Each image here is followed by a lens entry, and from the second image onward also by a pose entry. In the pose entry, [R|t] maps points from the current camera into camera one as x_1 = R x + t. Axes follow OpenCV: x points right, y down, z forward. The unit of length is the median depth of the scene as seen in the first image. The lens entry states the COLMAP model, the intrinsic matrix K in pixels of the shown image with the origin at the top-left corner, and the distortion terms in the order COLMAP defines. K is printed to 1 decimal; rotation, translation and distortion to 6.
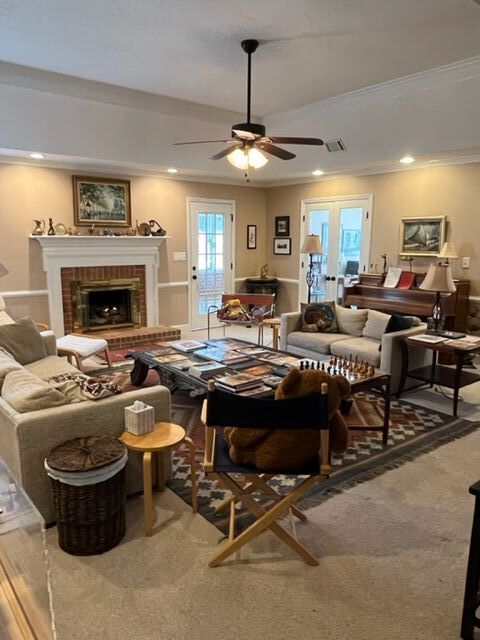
lens RADIAL K [[475.8, 0, 238.9], [0, 475.8, 319.2], [0, 0, 1]] dist [-0.002057, -0.002978]
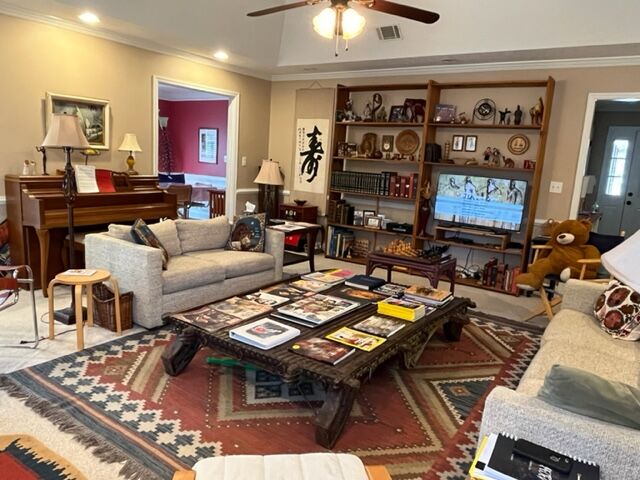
lens RADIAL K [[475.8, 0, 316.3], [0, 475.8, 237.1], [0, 0, 1]] dist [-0.002057, -0.002978]
pose [[-0.283783, -0.193341, 0.939194, -0.419847], [0.099315, 0.968268, 0.229335, -0.115108], [-0.953731, 0.158357, -0.255577, 0.743971]]
